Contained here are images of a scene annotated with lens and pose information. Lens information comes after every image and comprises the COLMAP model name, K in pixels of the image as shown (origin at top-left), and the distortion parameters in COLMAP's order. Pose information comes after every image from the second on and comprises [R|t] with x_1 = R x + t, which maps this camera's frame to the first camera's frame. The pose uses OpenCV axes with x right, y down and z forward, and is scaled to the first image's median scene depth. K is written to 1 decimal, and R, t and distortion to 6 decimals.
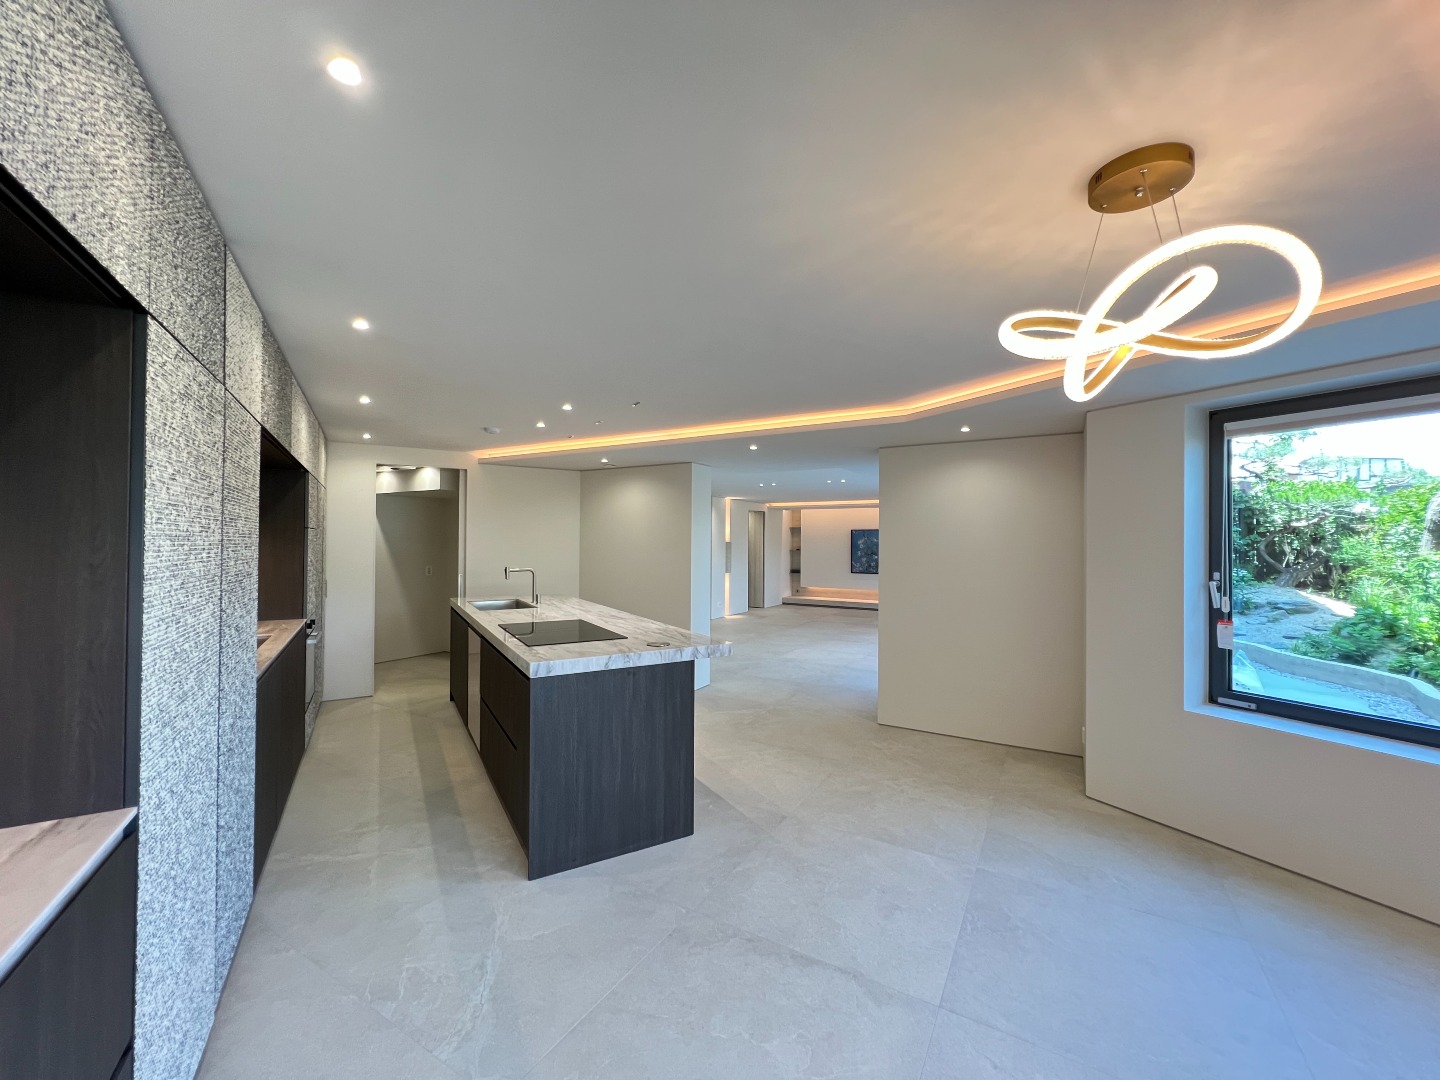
lens RADIAL K [[576.6, 0, 720.0], [0, 576.6, 540.0], [0, 0, 1]] dist [-0.001768, 0.000247]
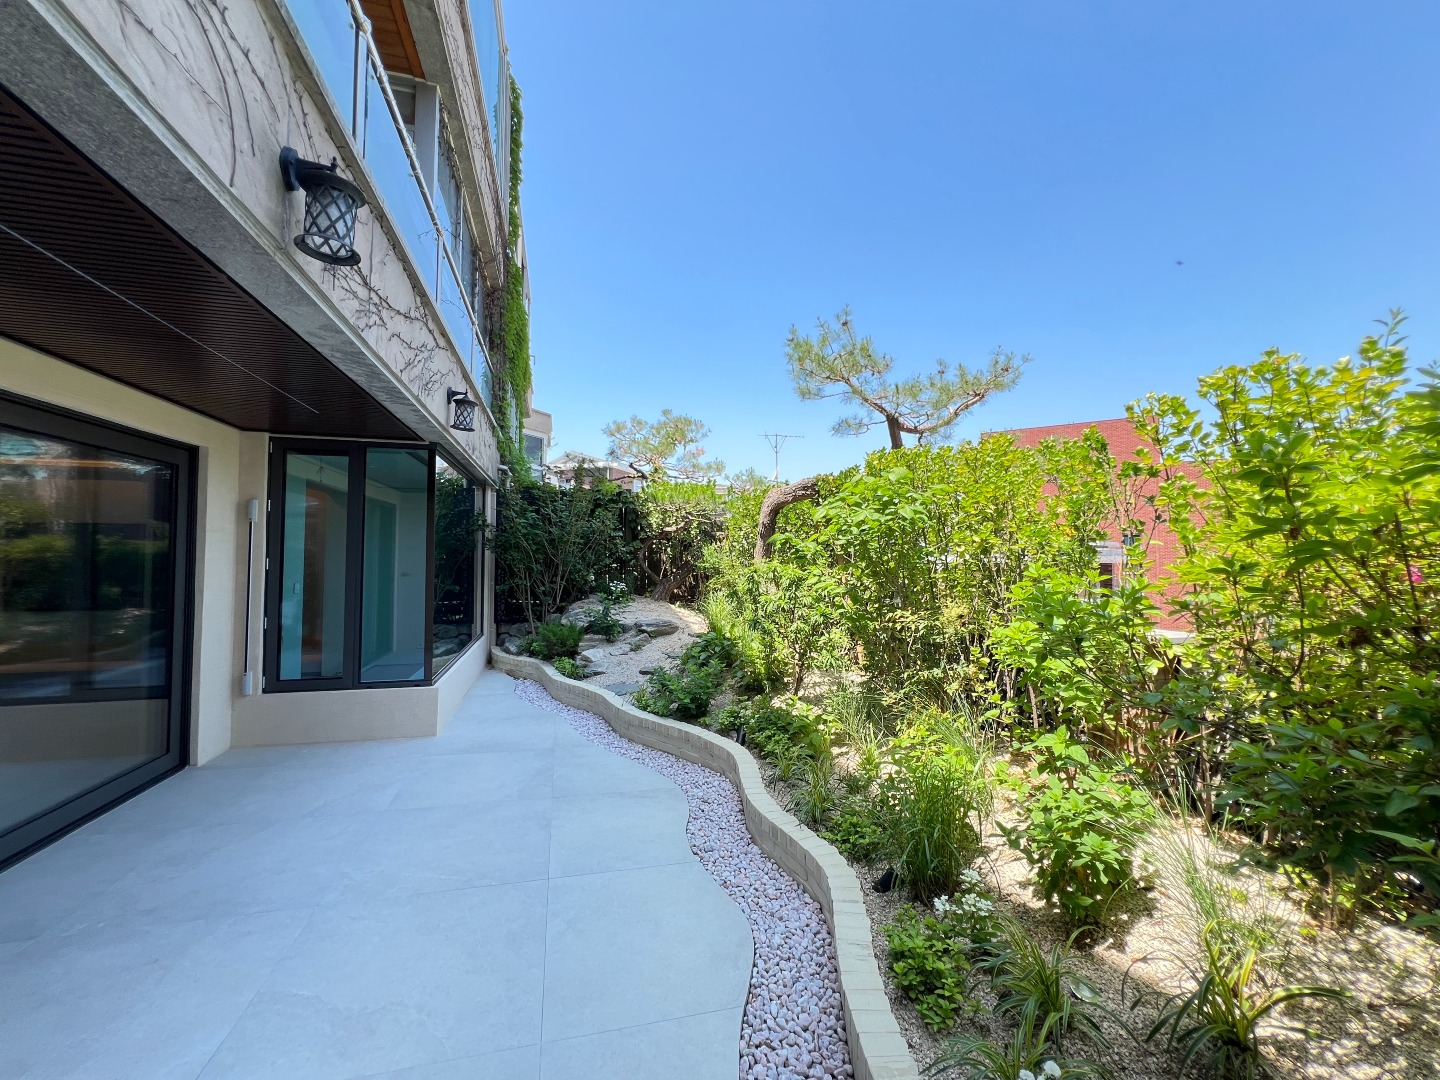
lens RADIAL K [[575.0, 0, 720.0], [0, 575.0, 540.0], [0, 0, 1]] dist [-0.009350, 0.003641]
pose [[0.694511, 0.015957, 0.719305, 0.431620], [-0.003535, 0.999818, -0.018767, 0.005692], [-0.719474, 0.010491, 0.694440, 0.337663]]
